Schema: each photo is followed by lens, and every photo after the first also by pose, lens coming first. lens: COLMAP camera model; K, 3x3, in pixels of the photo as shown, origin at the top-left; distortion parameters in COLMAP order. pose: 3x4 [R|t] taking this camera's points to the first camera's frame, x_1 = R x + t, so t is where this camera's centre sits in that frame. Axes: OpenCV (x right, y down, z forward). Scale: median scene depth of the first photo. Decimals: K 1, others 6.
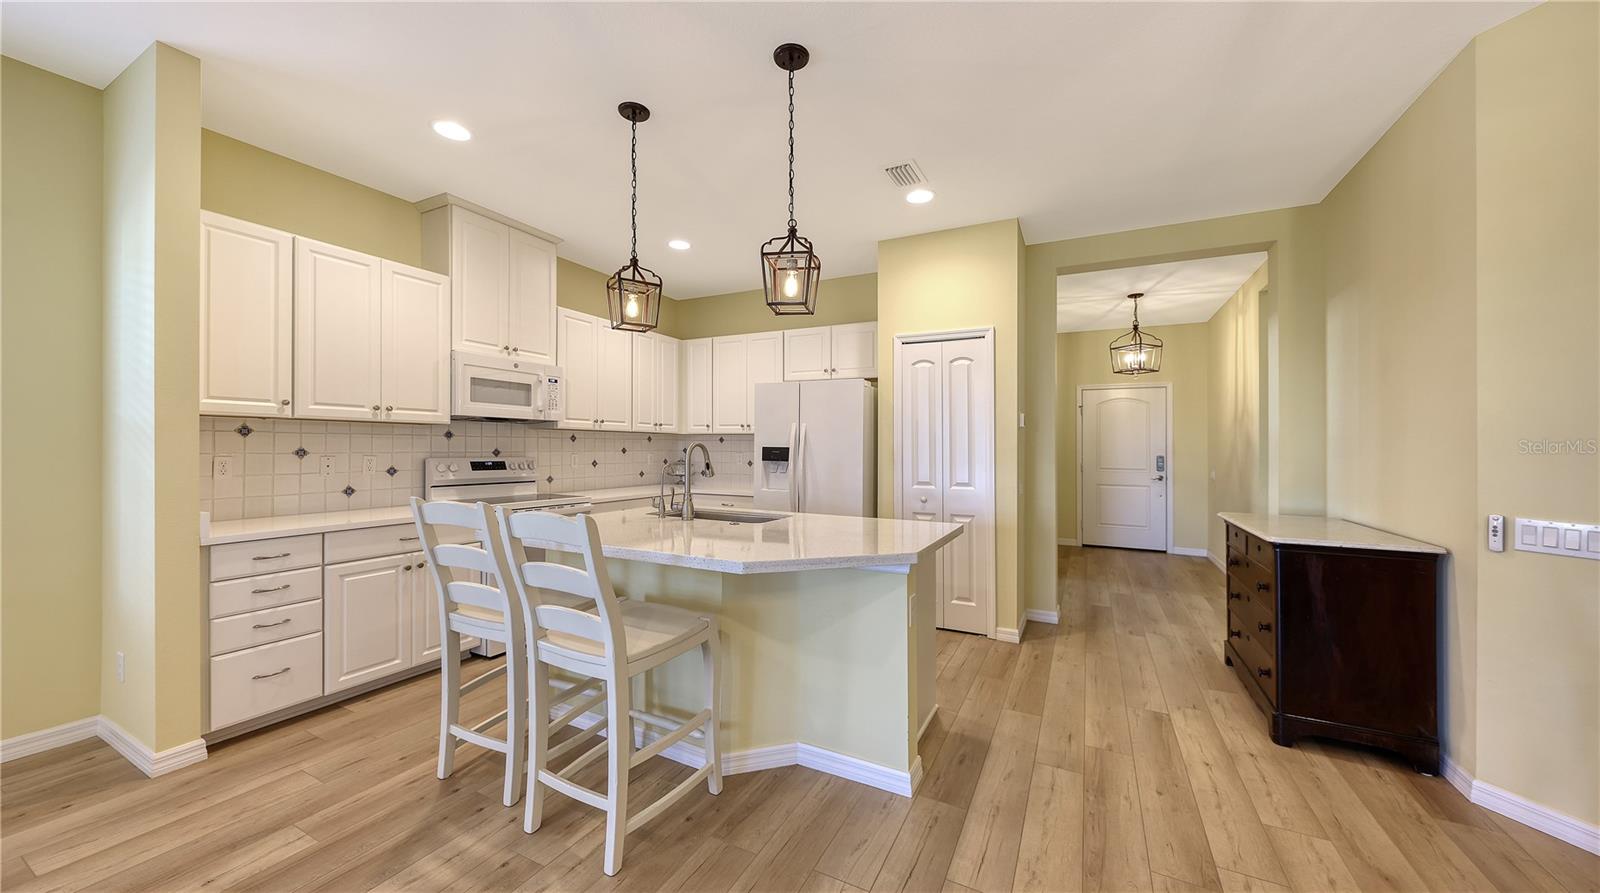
lens RADIAL K [[557.5, 0, 801.3], [0, 557.5, 444.3], [0, 0, 1]] dist [0.003901, -0.001050]
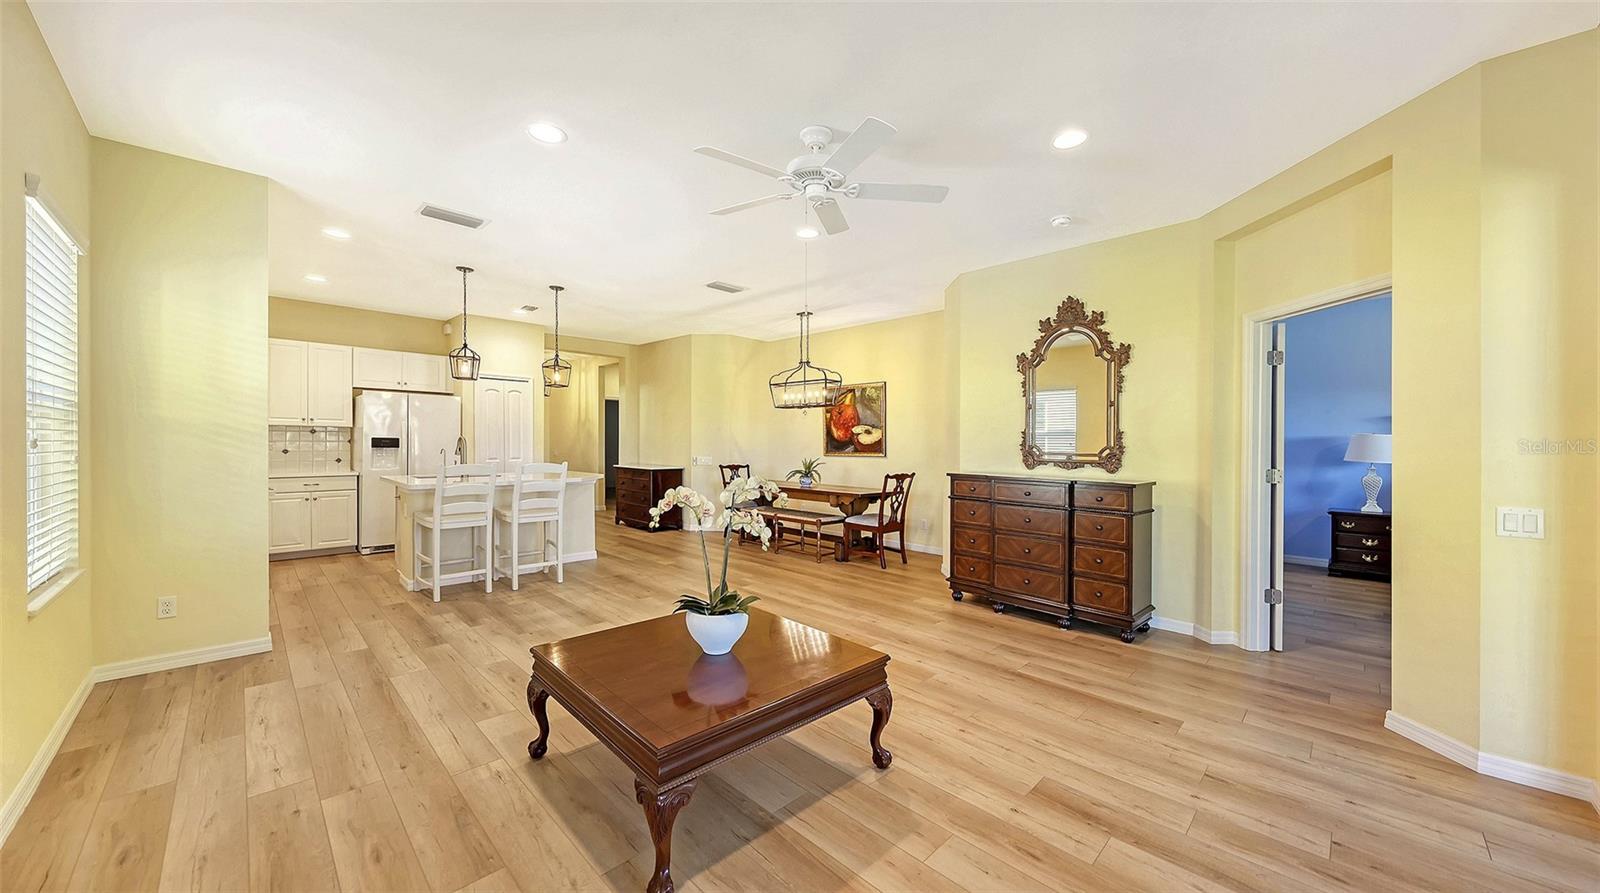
lens RADIAL K [[557.5, 0, 801.1], [0, 557.5, 446.5], [0, 0, 1]] dist [0.003901, -0.001050]
pose [[0.306566, -0.012526, 0.951767, -1.192302], [-0.013315, 0.999759, 0.017446, -0.013916], [-0.951756, -0.018022, 0.306326, -0.484996]]
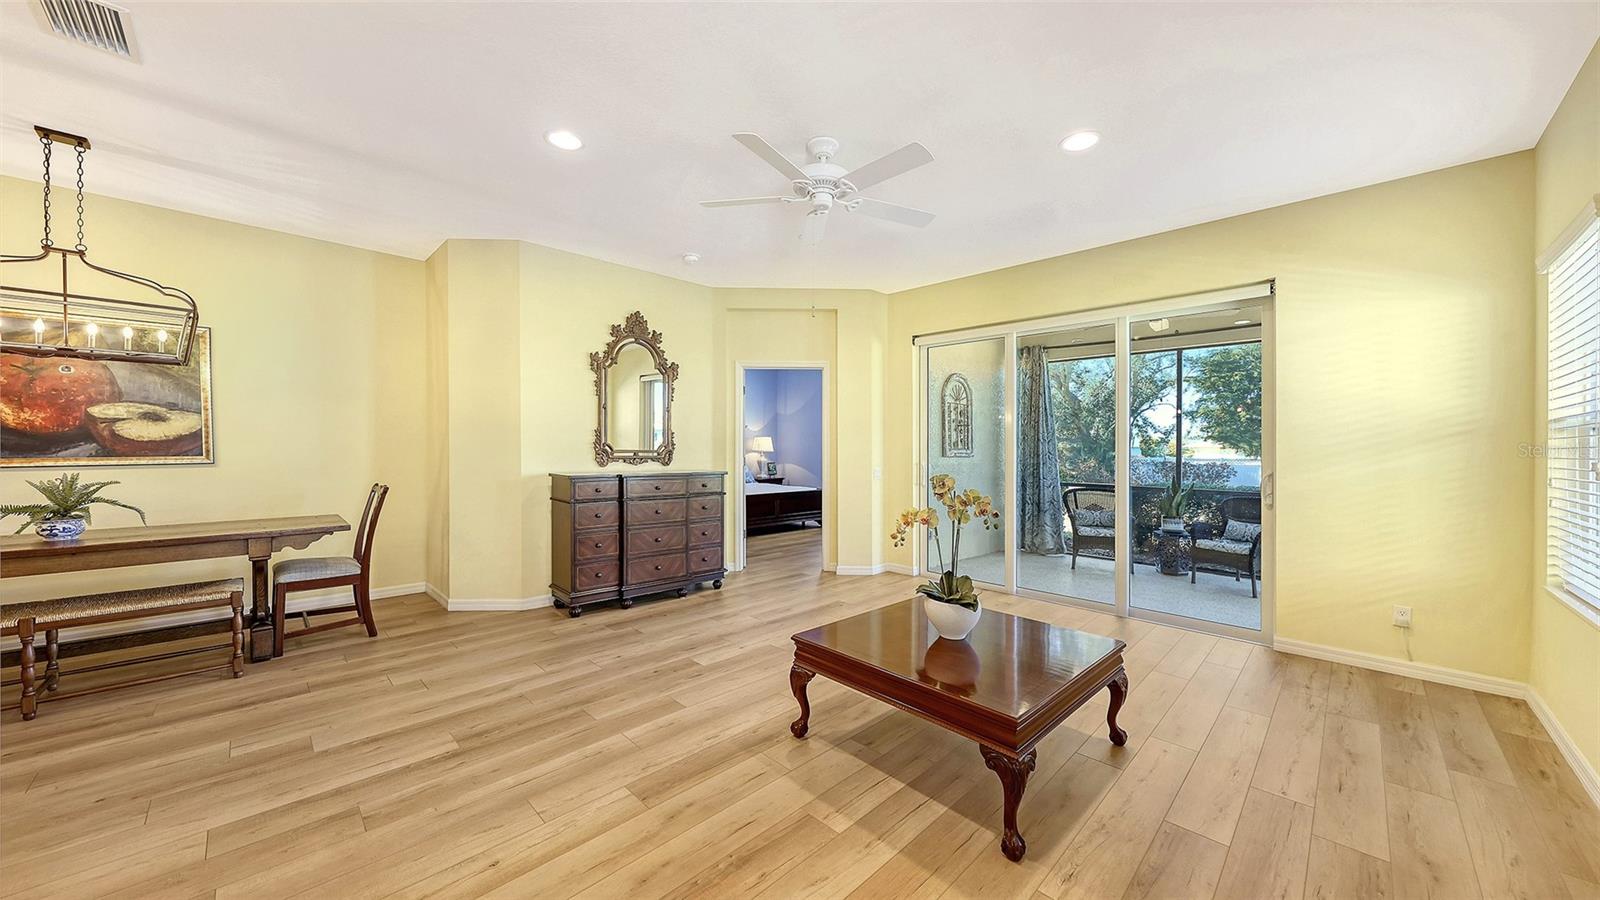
lens RADIAL K [[557.6, 0, 793.9], [0, 557.6, 446.0], [0, 0, 1]] dist [0.000402, -0.000913]
pose [[-0.949330, -0.017722, 0.313780, -0.699376], [-0.019256, 0.999813, -0.001792, -0.002449], [-0.313690, -0.007743, -0.949494, 0.421374]]
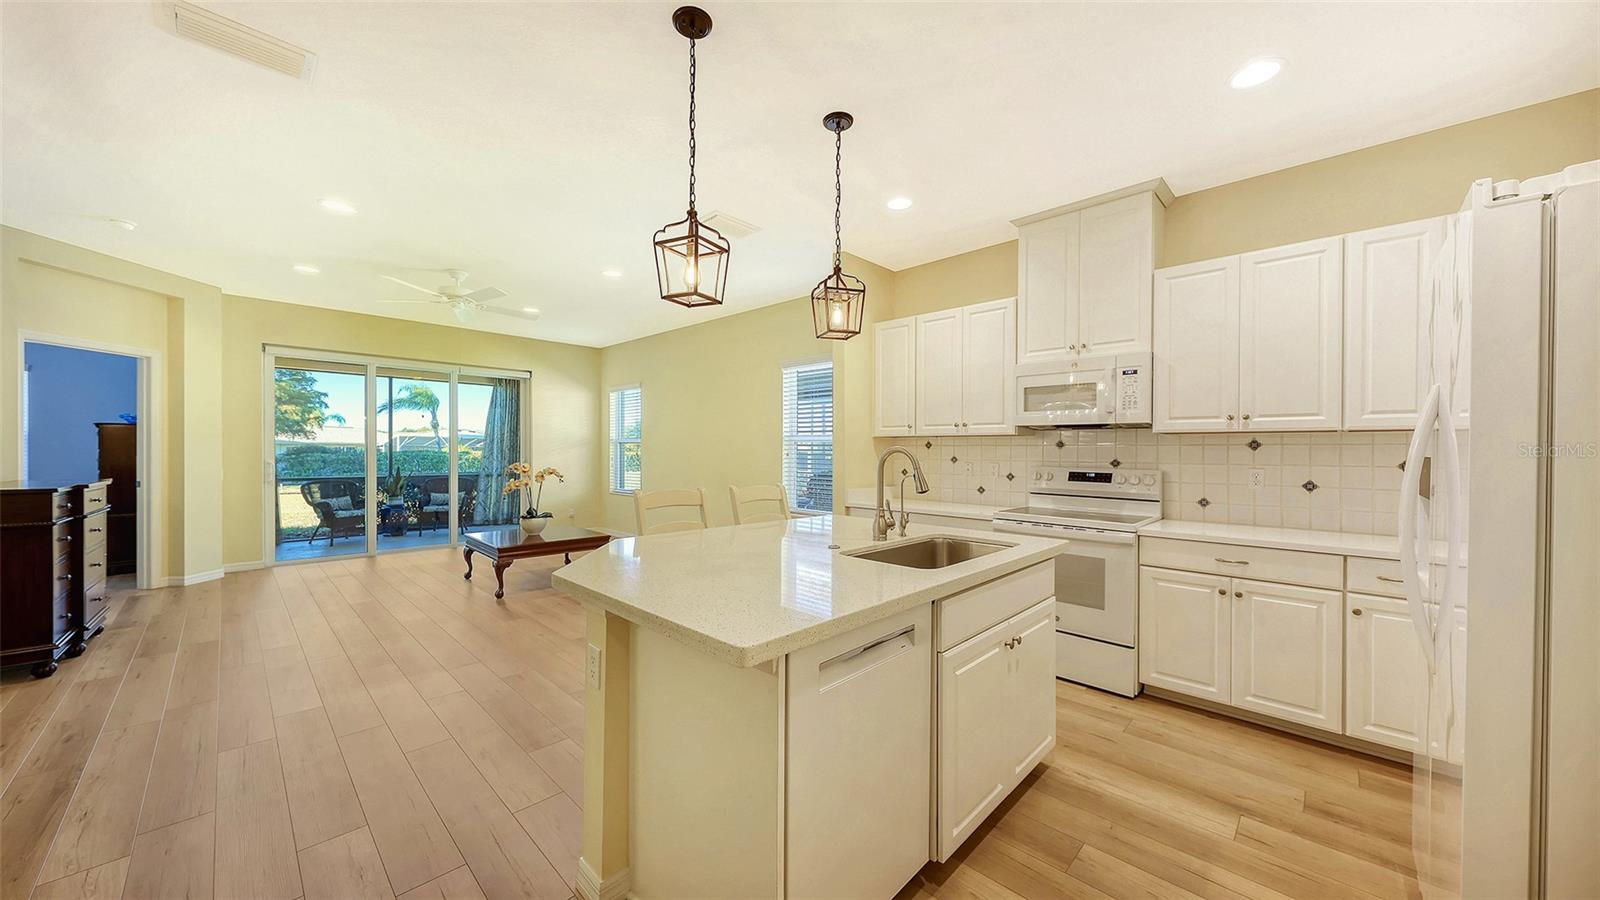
lens RADIAL K [[557.6, 0, 809.5], [0, 557.6, 451.7], [0, 0, 1]] dist [0.000402, -0.000913]
pose [[-0.280770, -0.009318, -0.959730, 0.464664], [-0.004794, 0.999954, -0.008306, 0.006981], [0.959763, 0.002269, -0.280802, 0.811768]]
